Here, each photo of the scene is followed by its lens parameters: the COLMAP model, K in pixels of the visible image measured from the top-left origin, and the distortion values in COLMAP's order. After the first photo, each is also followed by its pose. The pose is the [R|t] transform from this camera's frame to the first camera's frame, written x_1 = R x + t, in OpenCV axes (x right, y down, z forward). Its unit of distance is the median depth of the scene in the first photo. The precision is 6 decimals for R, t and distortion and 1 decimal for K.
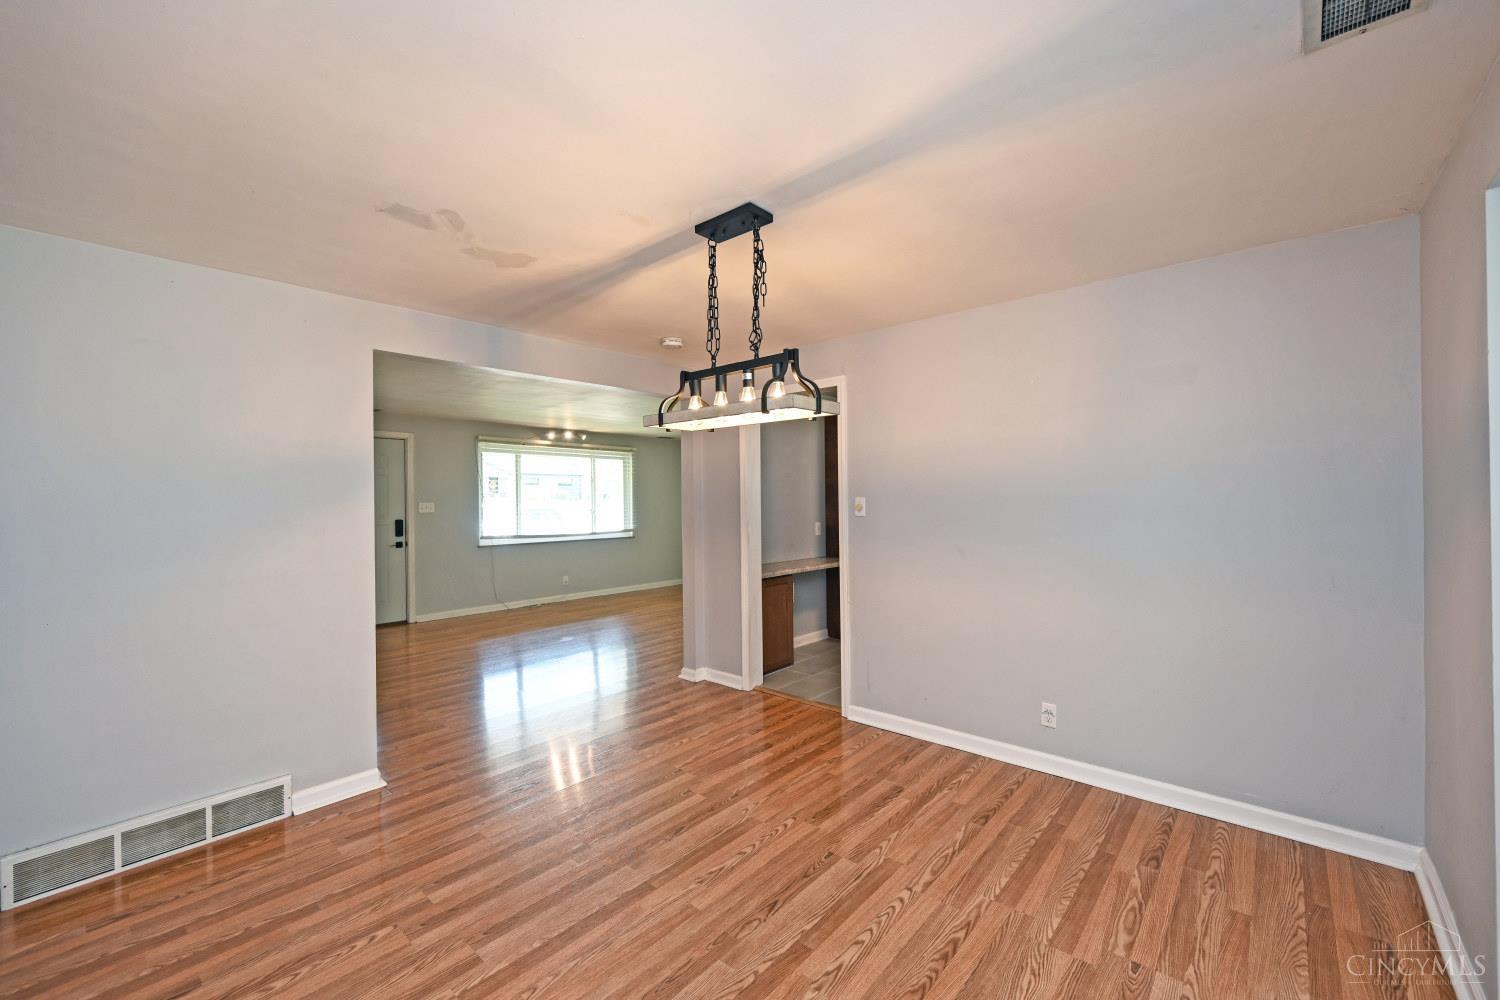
lens RADIAL K [[617.4, 0, 750.0], [0, 617.4, 500.0], [0, 0, 1]] dist [-0.001639, -0.000416]
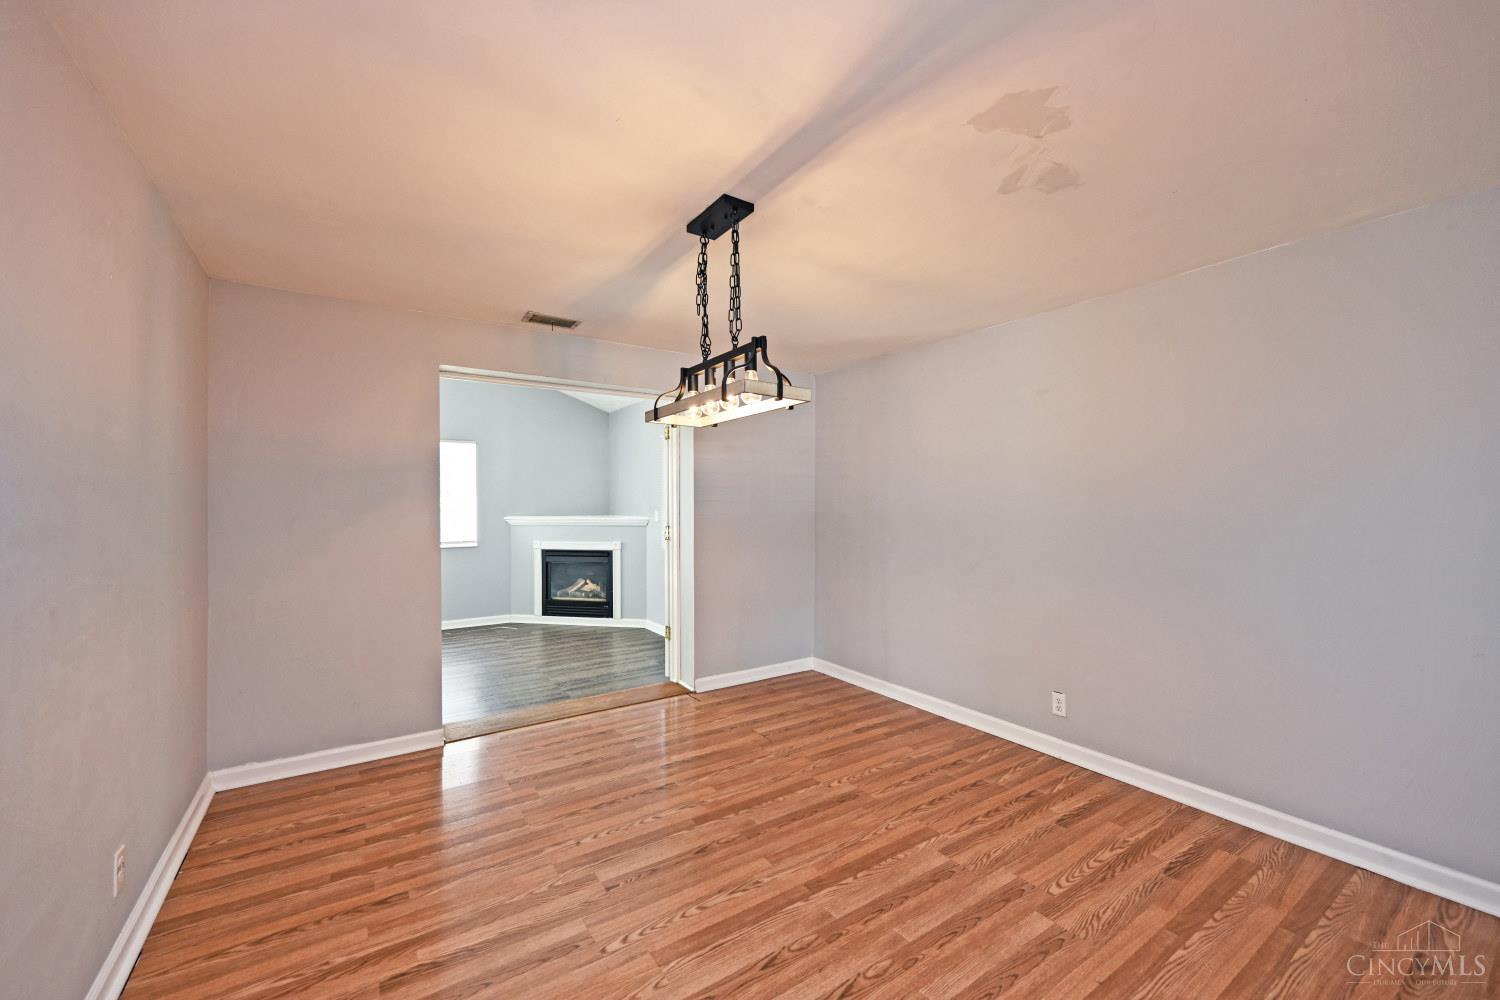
lens RADIAL K [[617.4, 0, 750.0], [0, 617.4, 500.0], [0, 0, 1]] dist [-0.001639, -0.000416]
pose [[-0.970457, 0.014484, 0.240840, -0.317761], [0.011748, 0.999849, -0.012791, 0.027631], [-0.240989, -0.009584, -0.970481, 1.990672]]
